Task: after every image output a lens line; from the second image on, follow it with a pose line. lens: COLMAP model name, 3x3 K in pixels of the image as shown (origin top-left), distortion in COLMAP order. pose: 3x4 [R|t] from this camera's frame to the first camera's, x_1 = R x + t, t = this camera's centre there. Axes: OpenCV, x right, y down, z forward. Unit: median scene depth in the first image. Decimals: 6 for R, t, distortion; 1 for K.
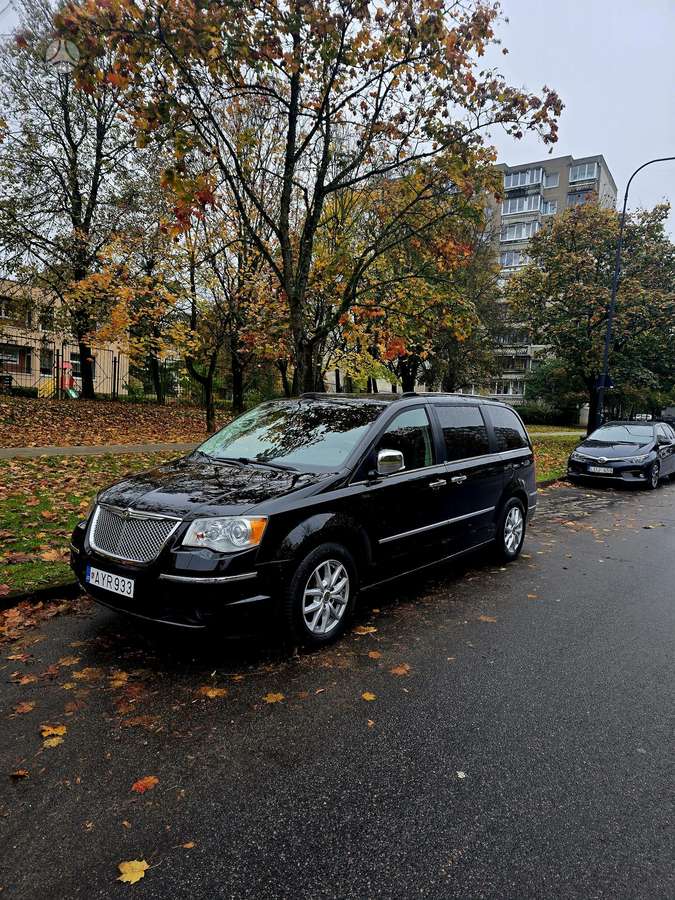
lens RADIAL K [[598.4, 0, 341.0], [0, 598.4, 460.9], [0, 0, 1]] dist [0.076654, -0.062118]
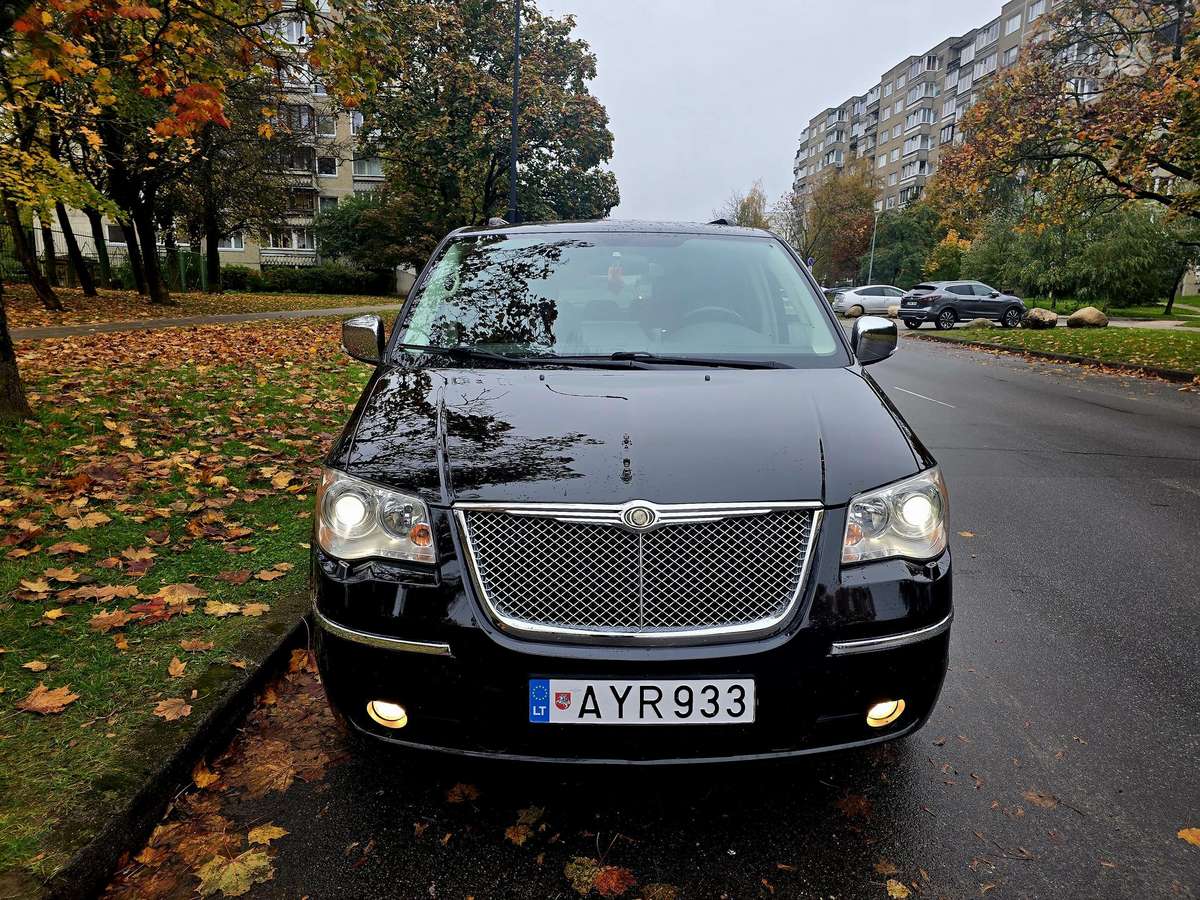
lens RADIAL K [[881.5, 0, 600.0], [0, 881.5, 450.0], [0, 0, 1]] dist [0.104793, -0.096443]
pose [[0.793443, -0.152566, 0.589213, -0.250987], [0.080032, 0.985820, 0.147489, -0.013823], [-0.603360, -0.069868, 0.794402, 0.208997]]
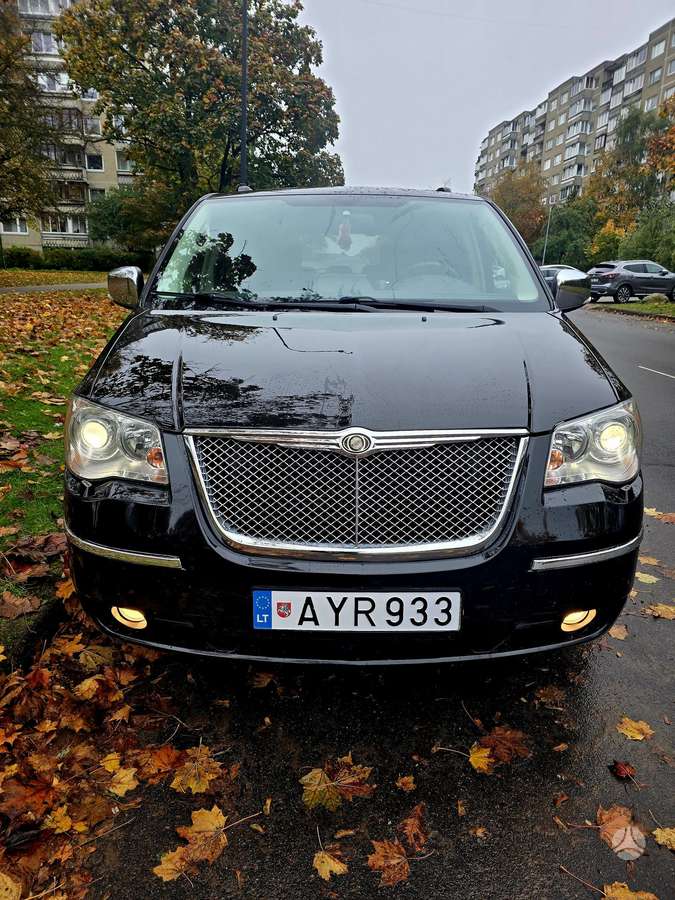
lens RADIAL K [[670.4, 0, 311.5], [0, 670.4, 454.2], [0, 0, 1]] dist [0.098141, -0.097047]
pose [[0.798103, -0.191490, 0.571282, -0.230653], [0.074342, 0.972204, 0.222019, -0.002971], [-0.597917, -0.134724, 0.790155, 0.238709]]
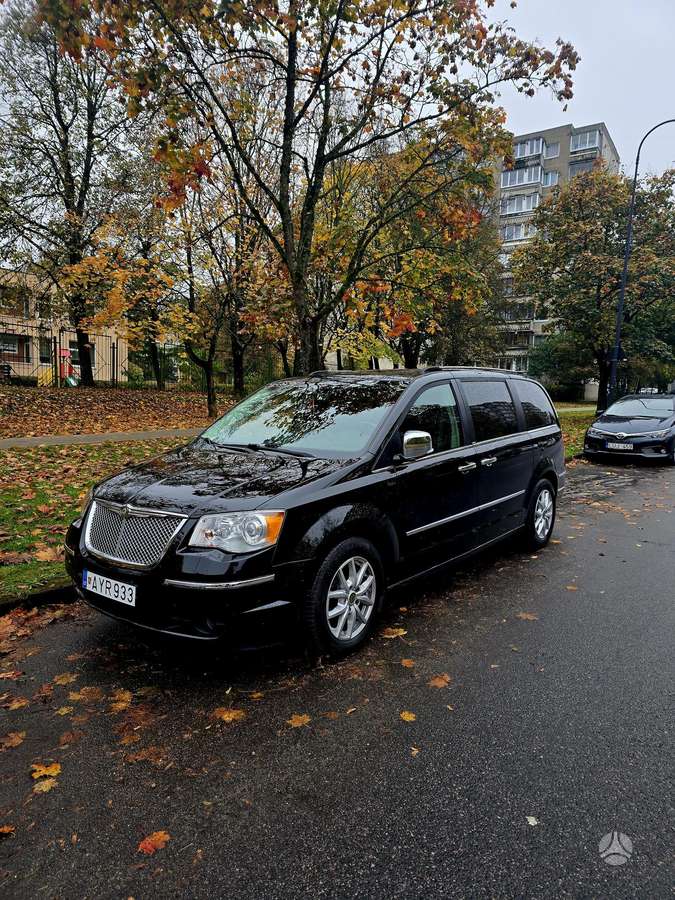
lens RADIAL K [[597.7, 0, 334.4], [0, 597.7, 454.2], [0, 0, 1]] dist [0.076836, -0.061939]
pose [[0.999621, -0.024125, -0.013271, -0.012279], [0.024376, 0.999522, 0.019017, -0.001689], [0.012806, -0.019333, 0.999731, 0.043133]]
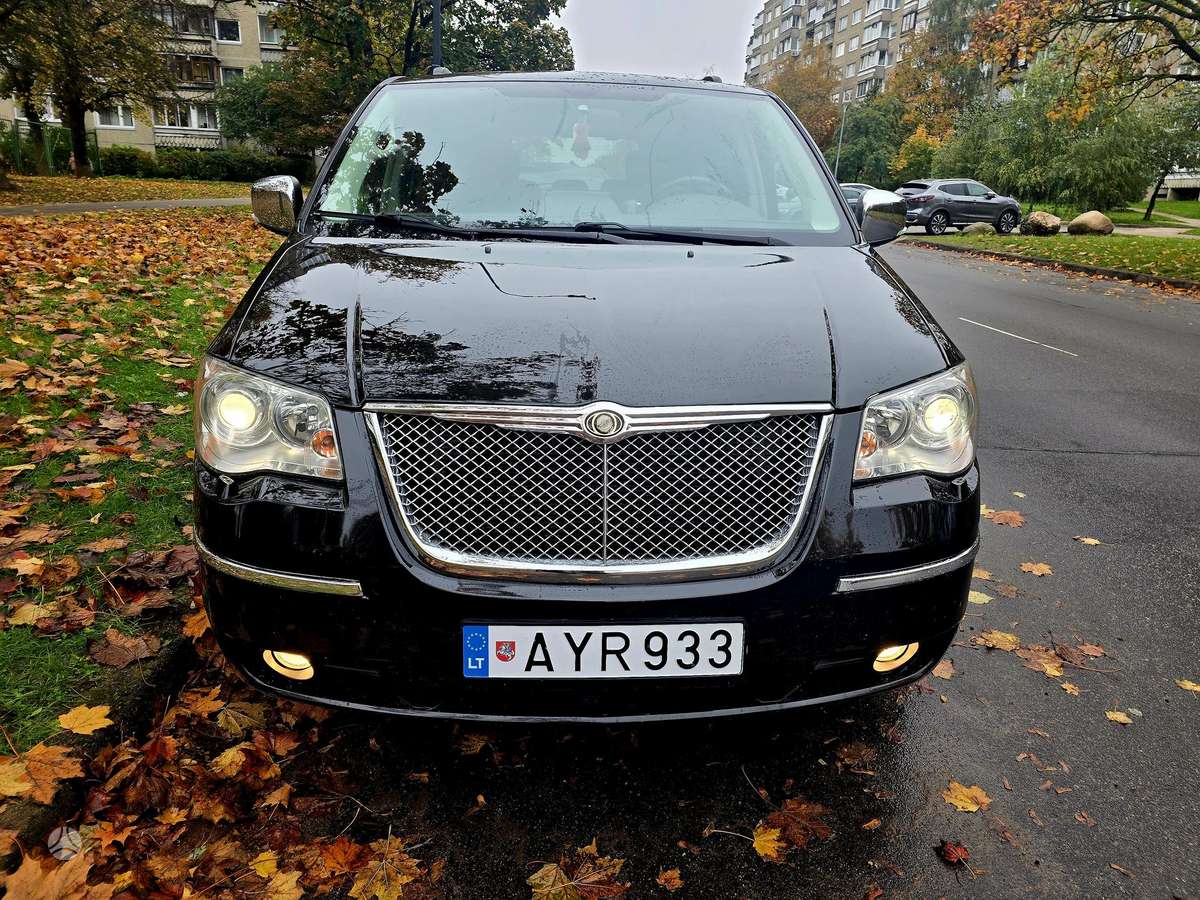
lens RADIAL K [[893.9, 0, 584.9], [0, 893.9, 446.8], [0, 0, 1]] dist [0.098141, -0.097047]
pose [[0.760738, -0.203684, 0.616272, -0.230104], [0.063155, 0.968208, 0.242042, -0.003351], [-0.645980, -0.145209, 0.749416, 0.243290]]
